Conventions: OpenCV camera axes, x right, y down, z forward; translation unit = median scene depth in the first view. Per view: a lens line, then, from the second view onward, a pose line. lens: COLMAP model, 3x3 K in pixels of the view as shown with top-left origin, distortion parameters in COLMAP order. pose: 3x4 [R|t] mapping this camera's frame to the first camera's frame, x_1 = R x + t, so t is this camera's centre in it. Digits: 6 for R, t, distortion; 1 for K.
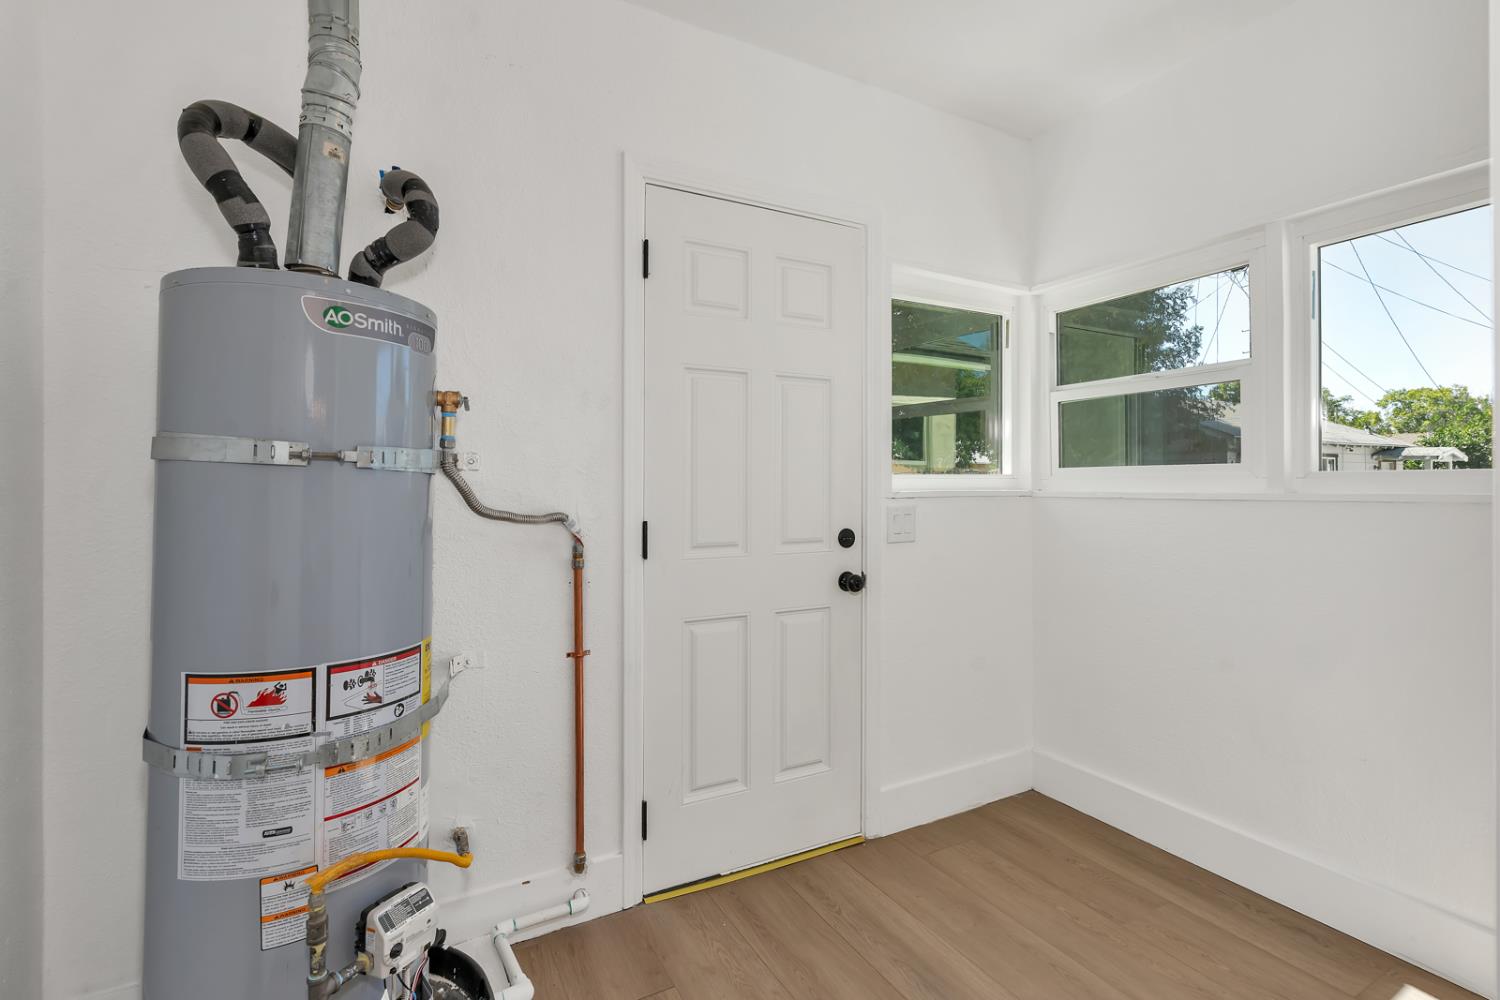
lens RADIAL K [[700.5, 0, 764.0], [0, 700.5, 480.9], [0, 0, 1]] dist [-0.000353, 0.000255]
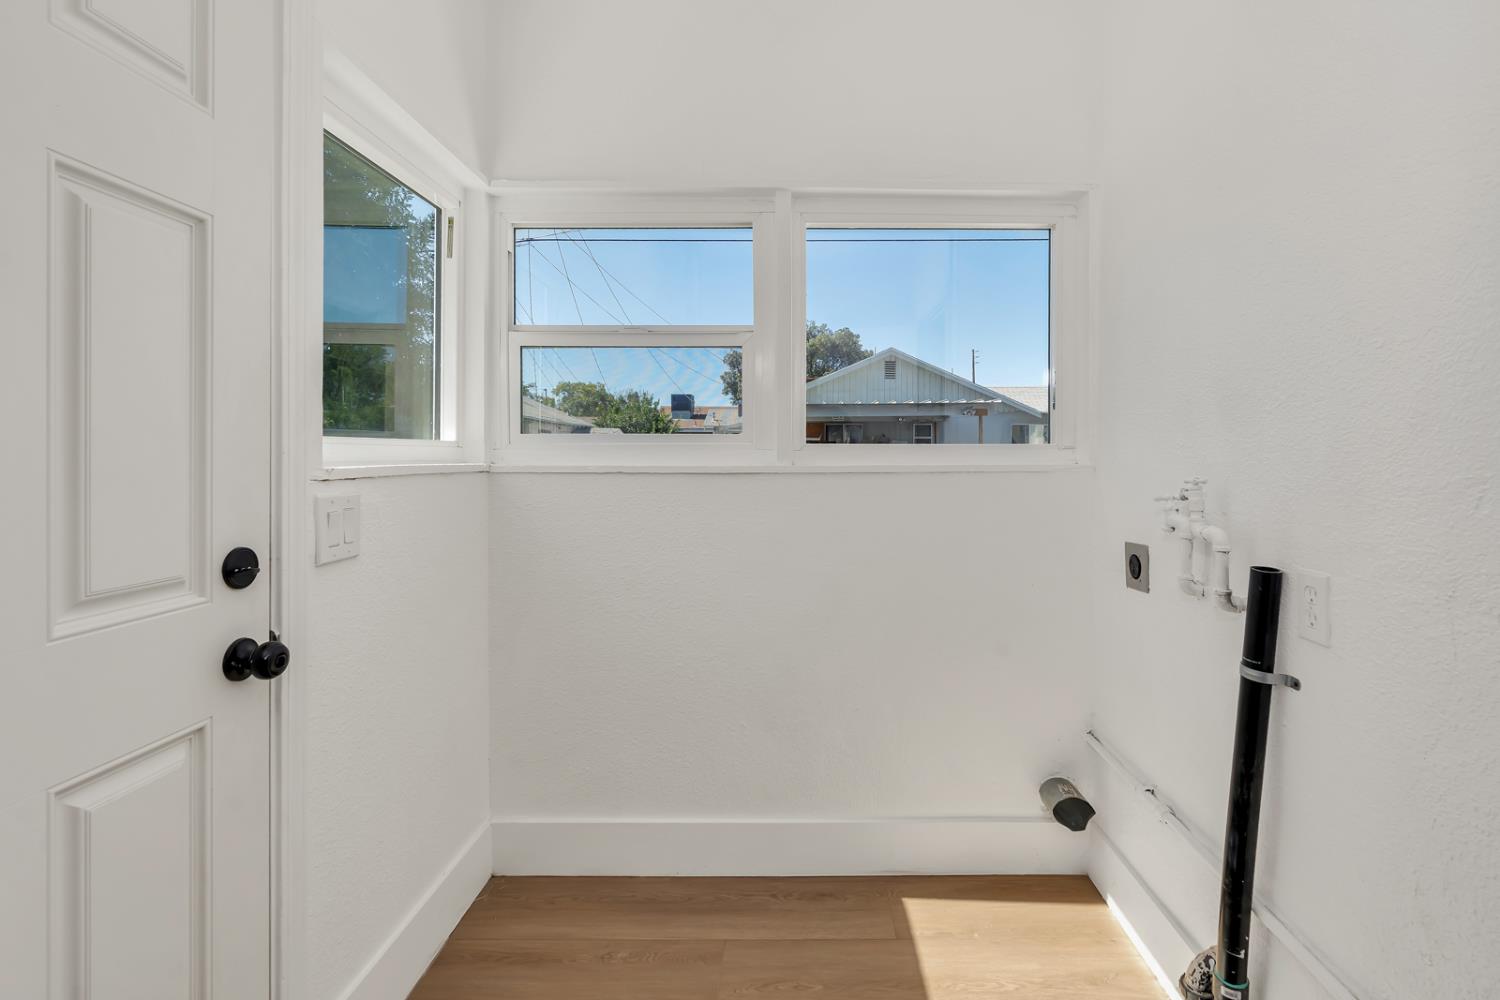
lens RADIAL K [[687.2, 0, 753.1], [0, 687.2, 462.1], [0, 0, 1]] dist [-0.001116, -0.000255]
pose [[0.487367, -0.005306, 0.873181, -0.113501], [-0.007231, 0.999923, 0.010112, 0.003043], [-0.873167, -0.011242, 0.487291, 0.461525]]
